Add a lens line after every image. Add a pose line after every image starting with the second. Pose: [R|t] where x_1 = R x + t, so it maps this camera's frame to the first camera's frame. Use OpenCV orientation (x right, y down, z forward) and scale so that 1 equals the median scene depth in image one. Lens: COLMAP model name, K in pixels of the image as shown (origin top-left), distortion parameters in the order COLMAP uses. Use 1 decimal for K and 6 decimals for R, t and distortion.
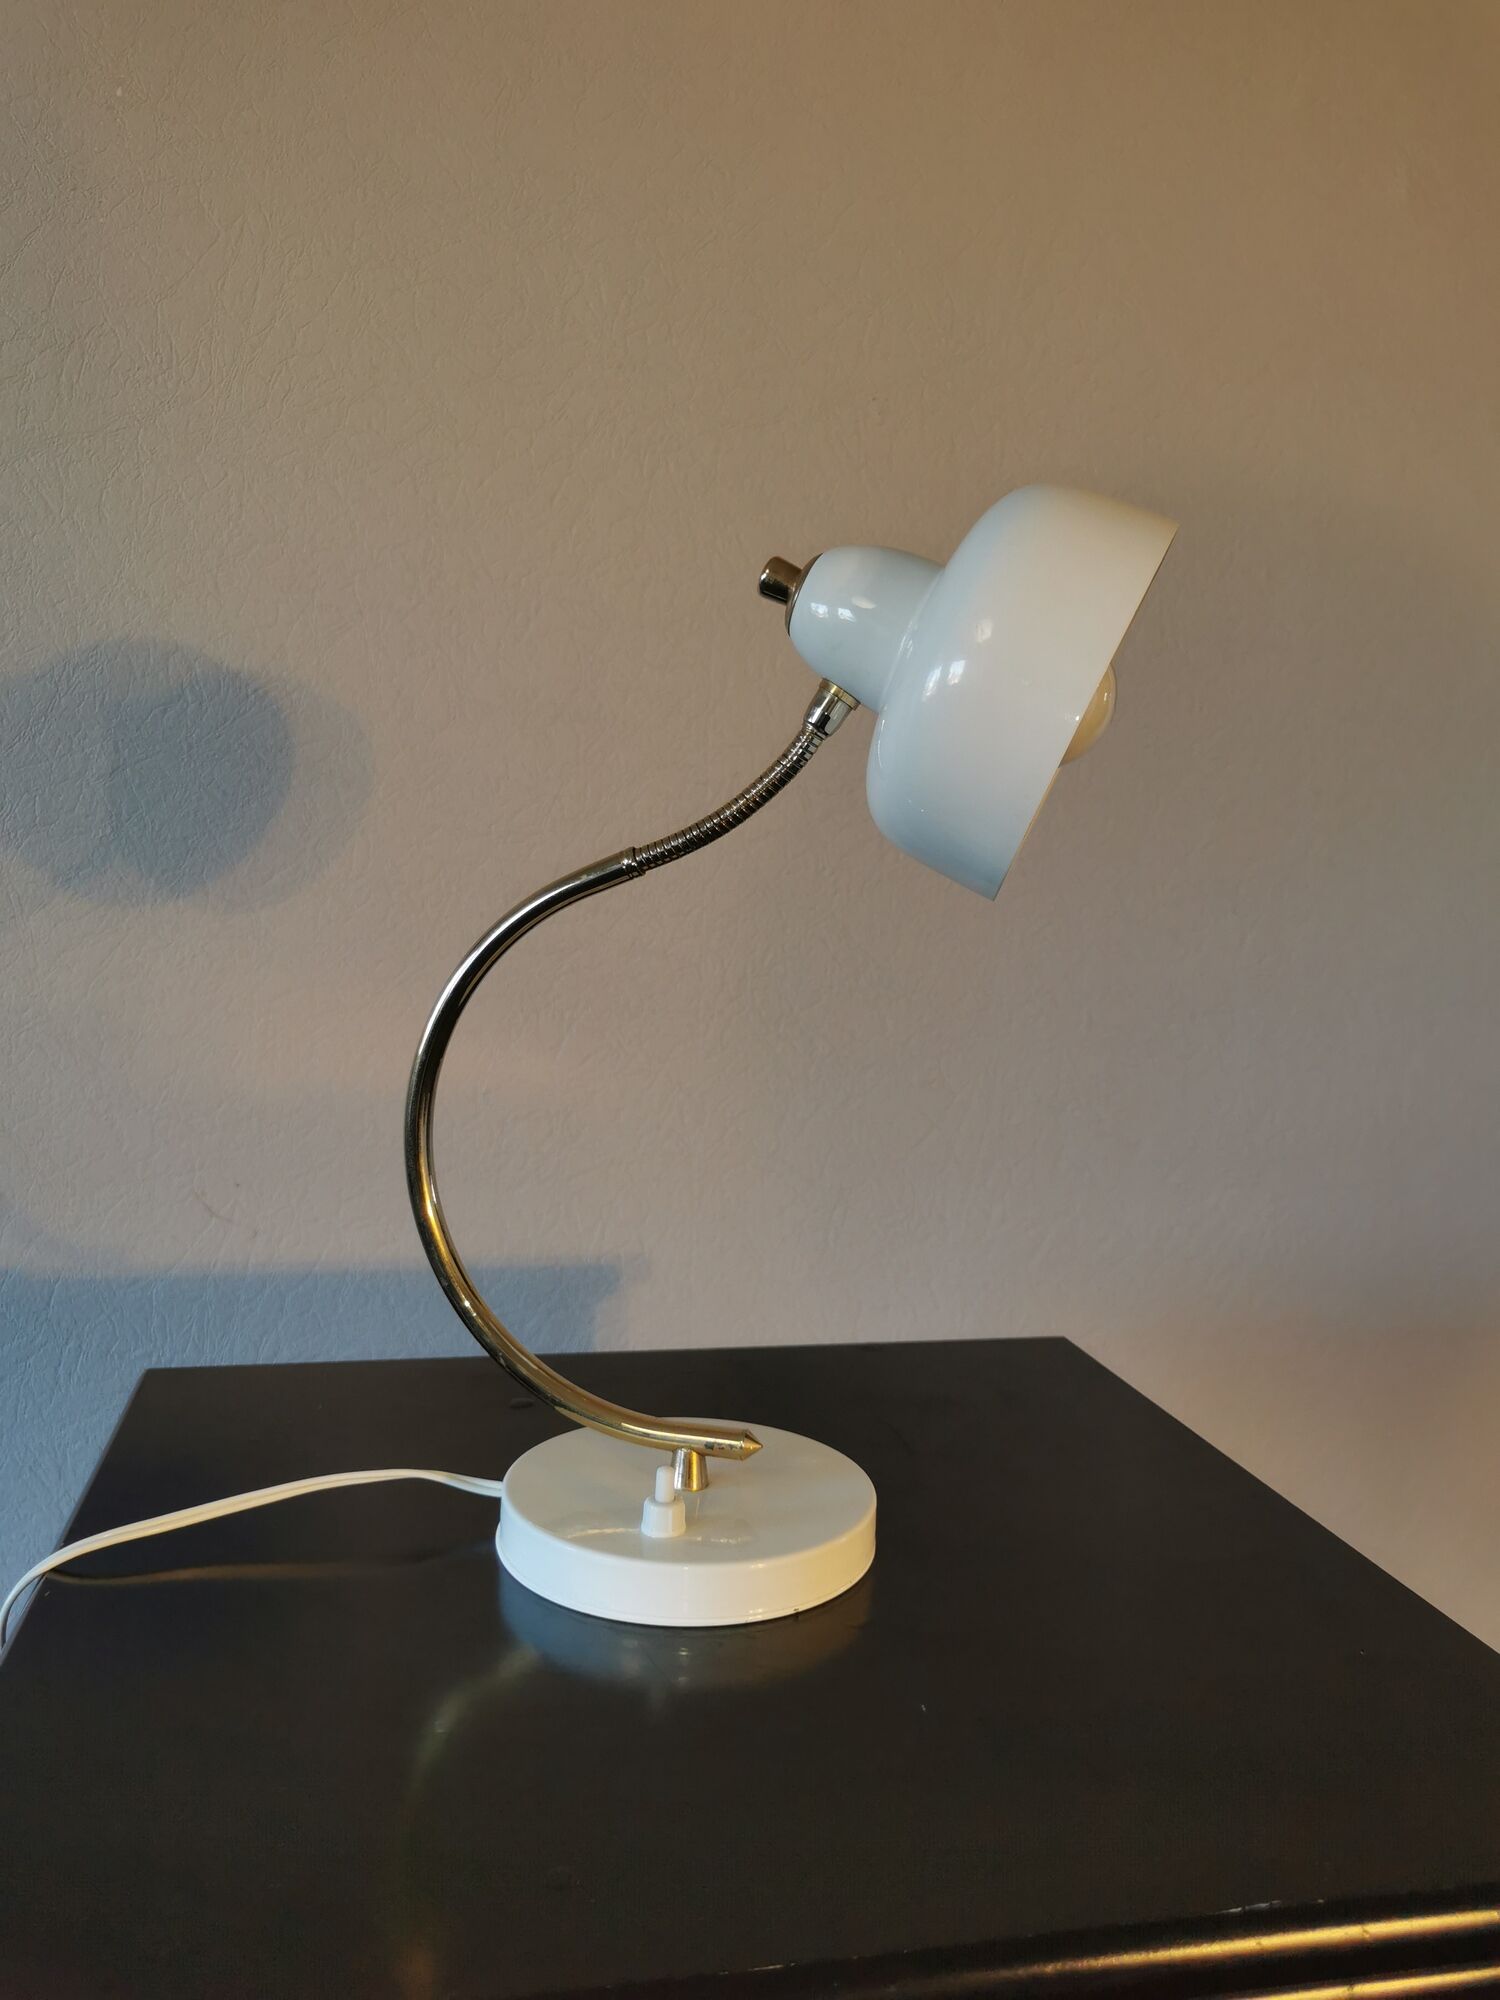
lens RADIAL K [[1541.3, 0, 737.9], [0, 1541.3, 999.5], [0, 0, 1]] dist [0.022245, 0.000484]
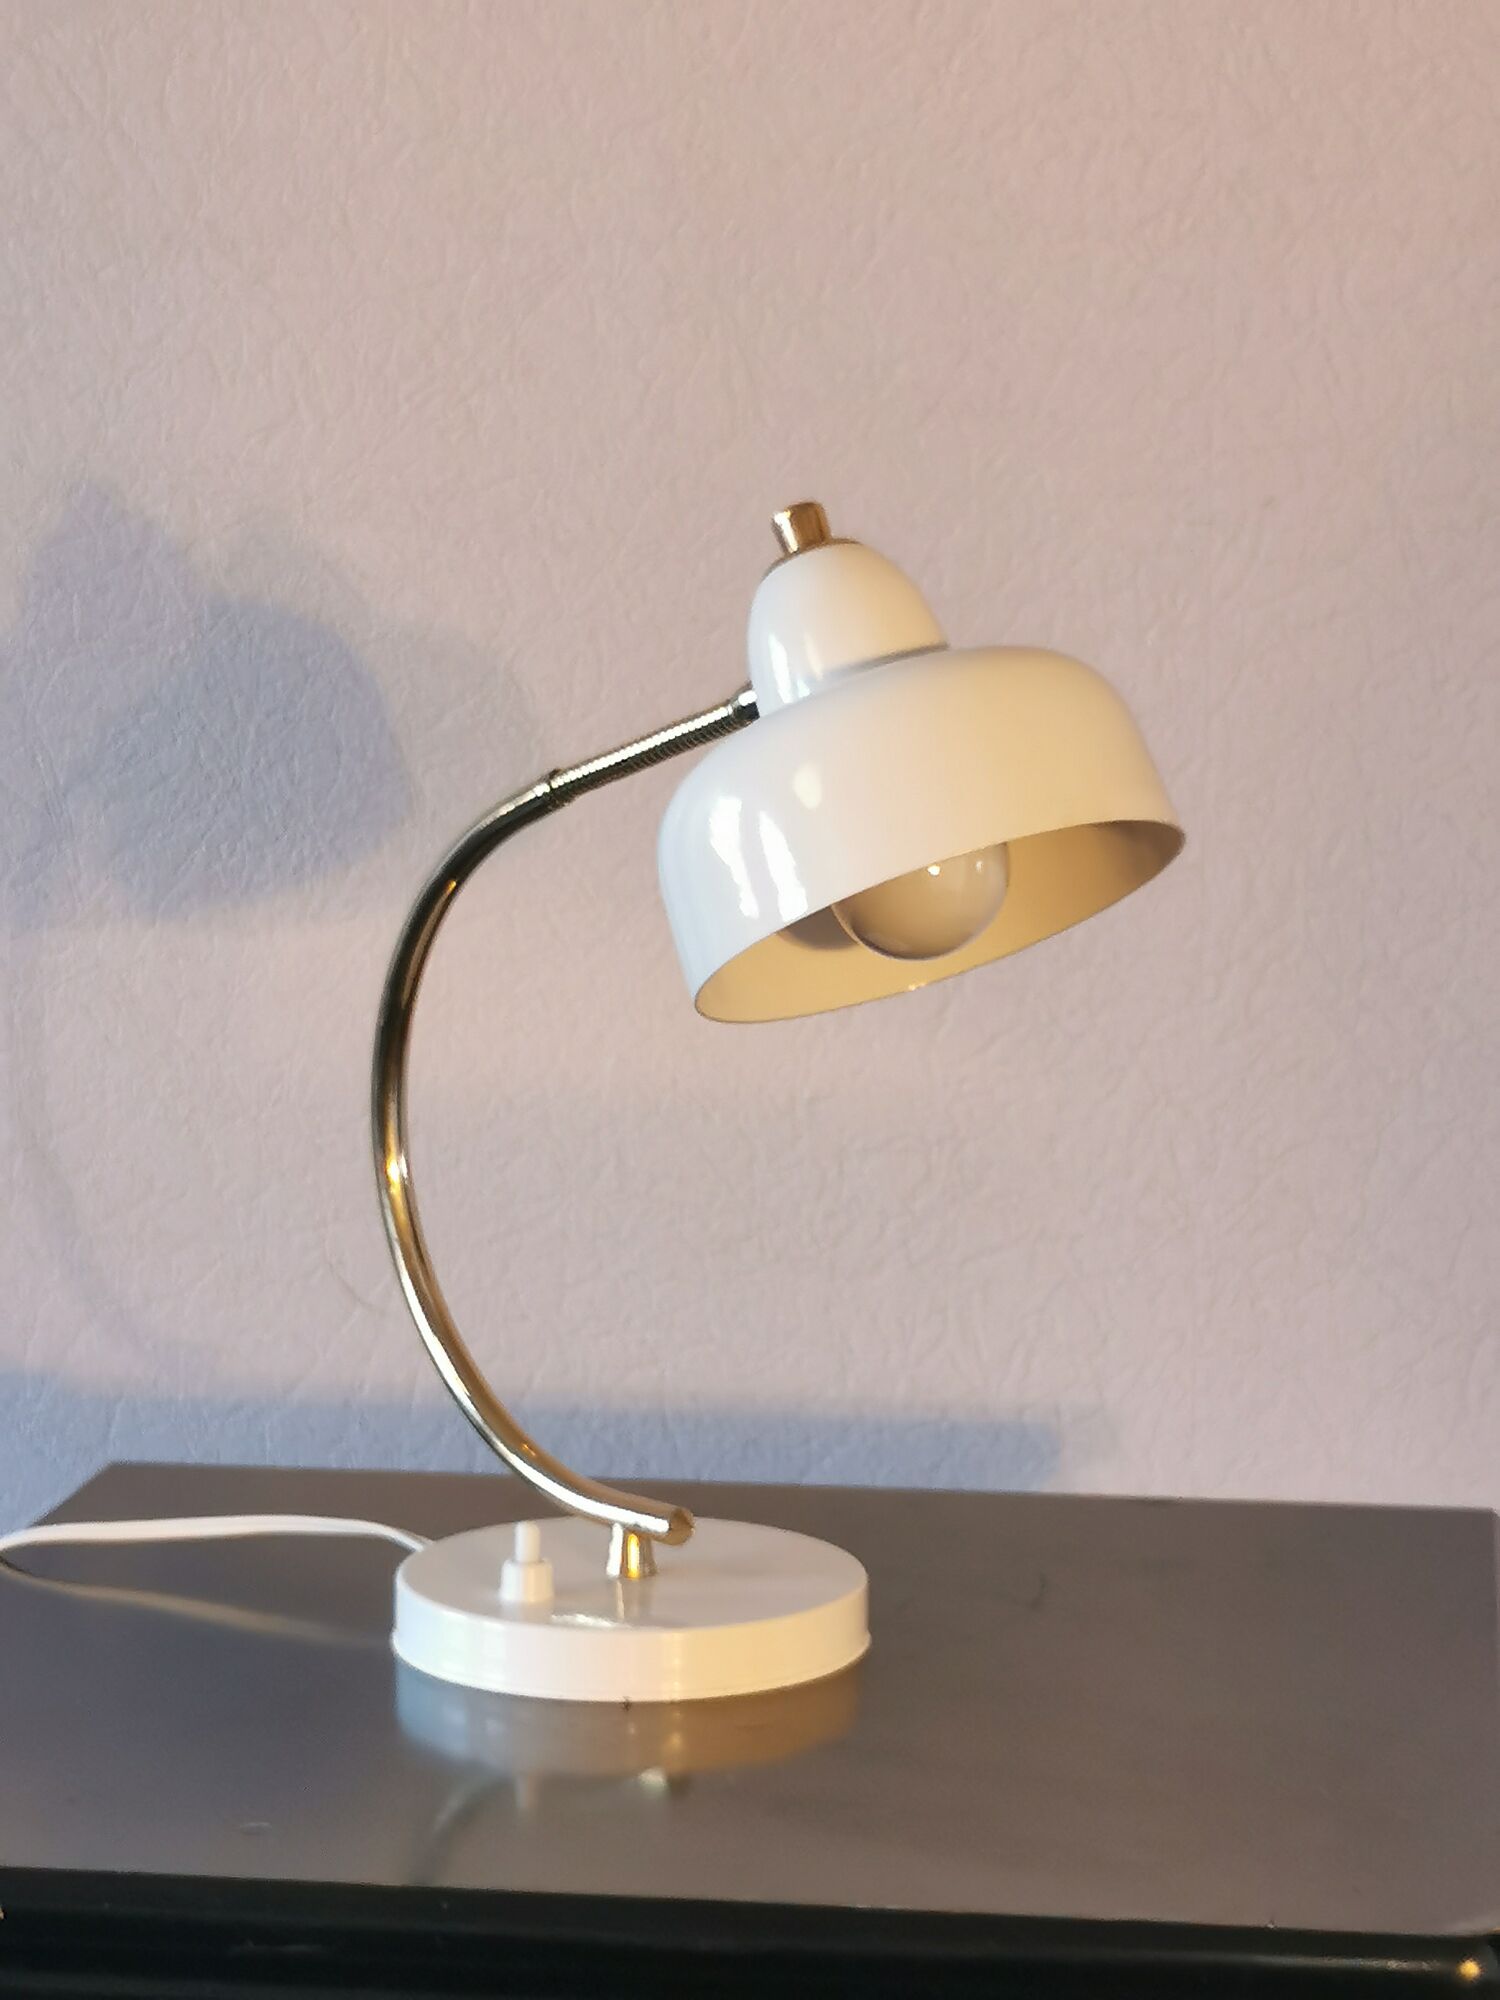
lens RADIAL K [[4583.9, 0, 749.4], [0, 4583.9, 1133.9], [0, 0, 1]] dist [0.059754, -0.141694]
pose [[0.933268, 0.020516, -0.358594, 0.419117], [0.000075, 0.998356, 0.057315, -0.022616], [0.359180, -0.053517, 0.931732, -0.557310]]
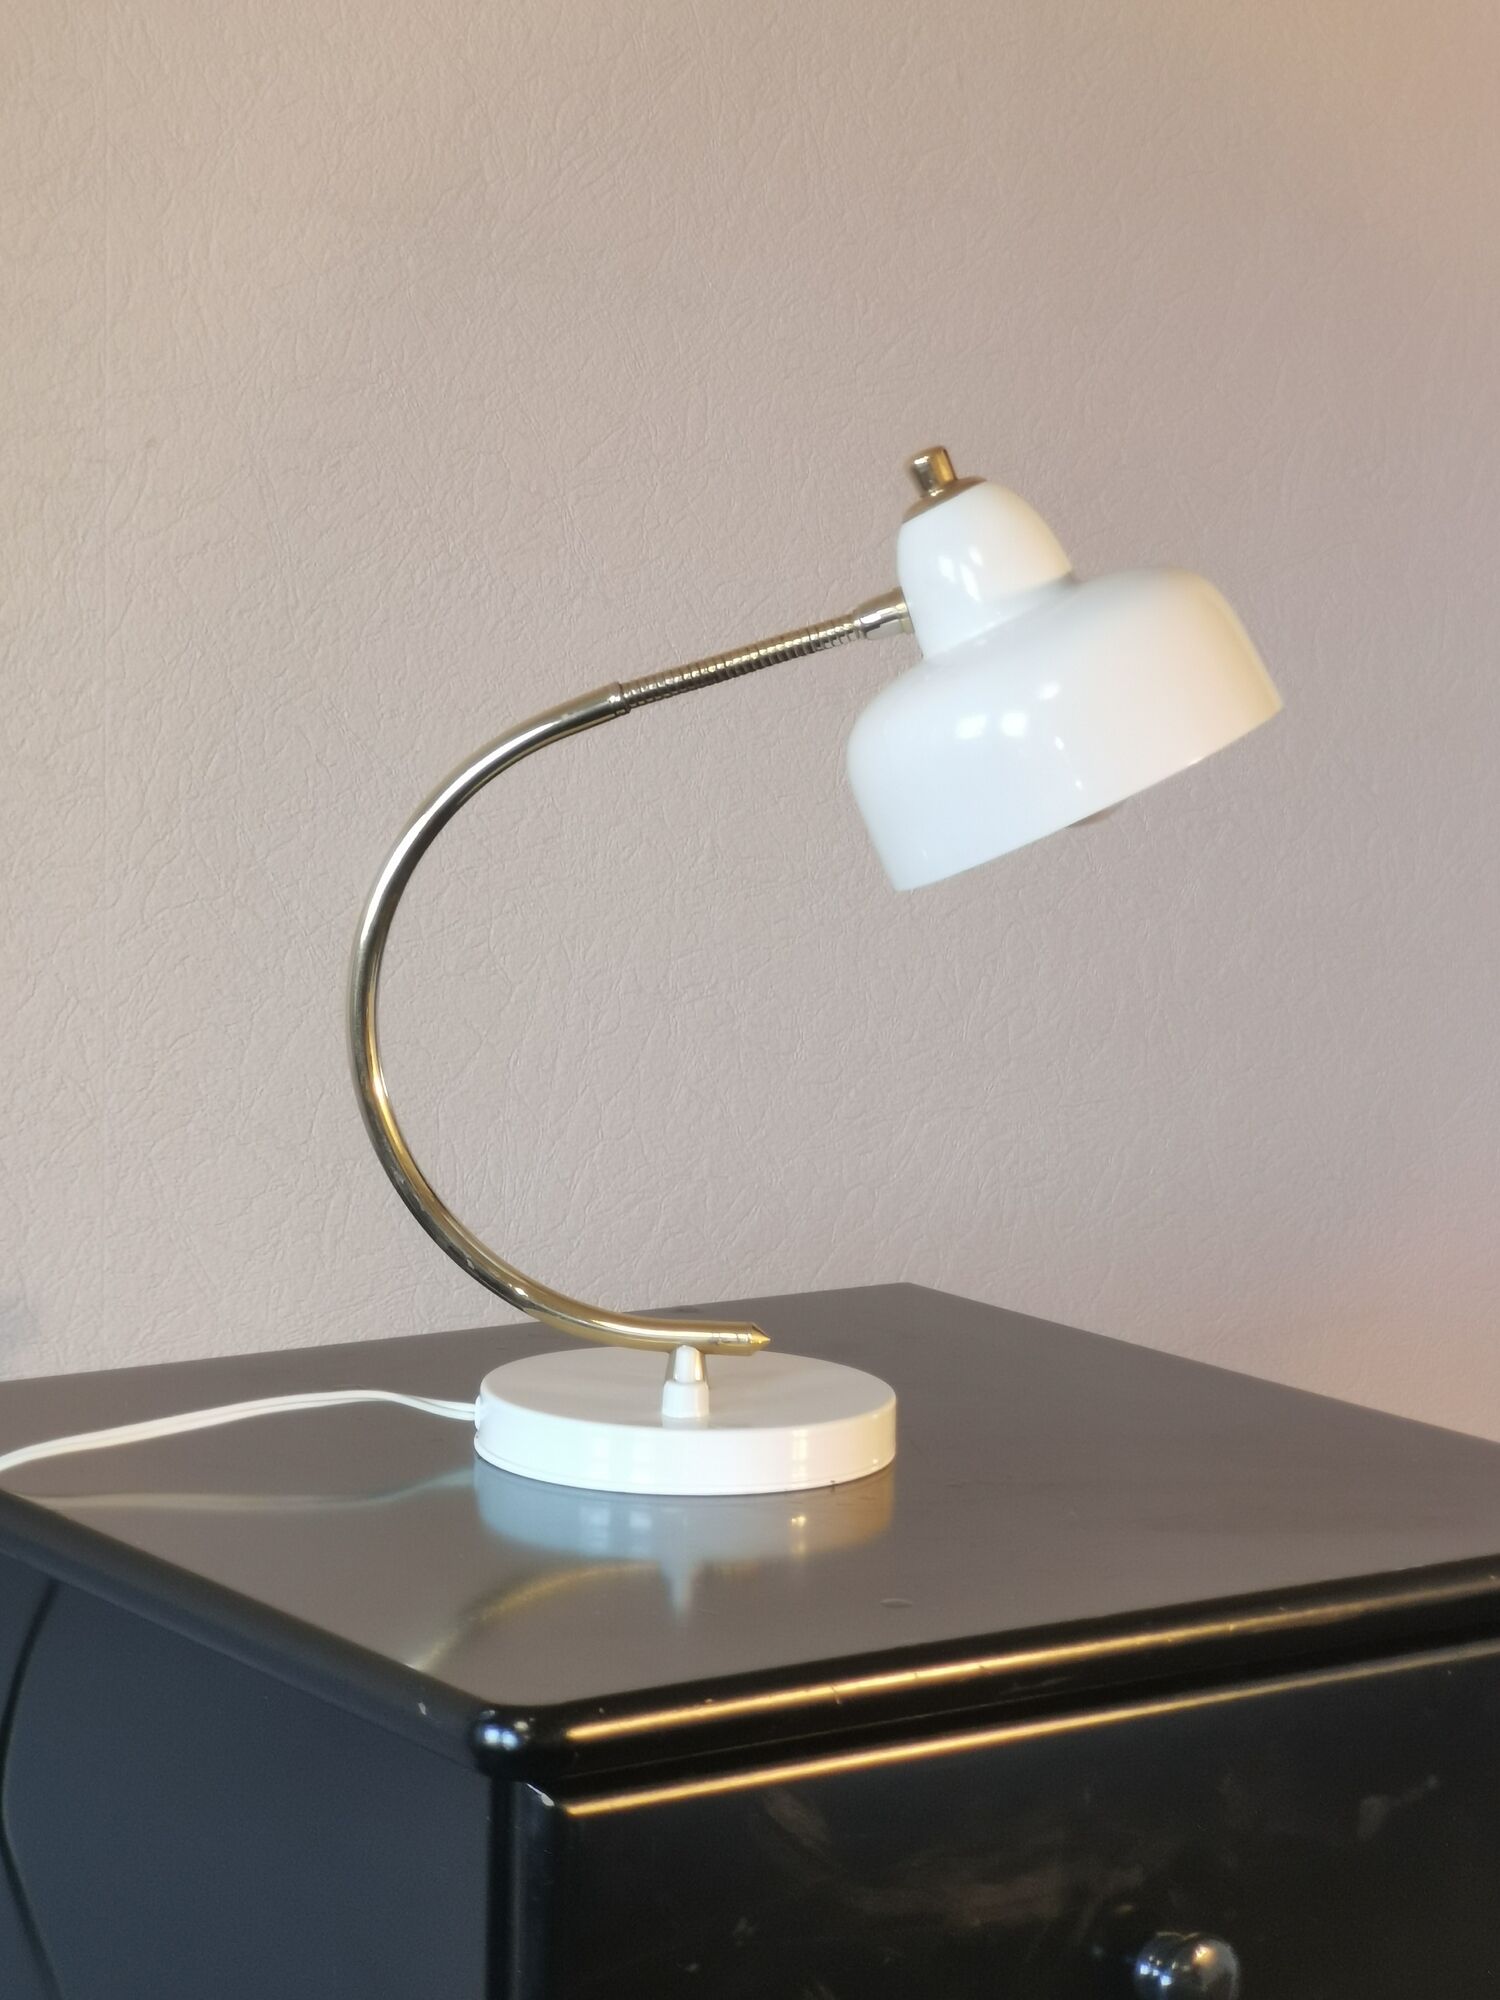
lens RADIAL K [[4698.4, 0, 742.4], [0, 4698.4, 1012.3], [0, 0, 1]] dist [0.751683, -9.298848]
pose [[0.924247, -0.061235, 0.376853, -0.500006], [0.043784, 0.997542, 0.054711, -0.024166], [-0.379277, -0.034066, 0.924656, -0.753872]]
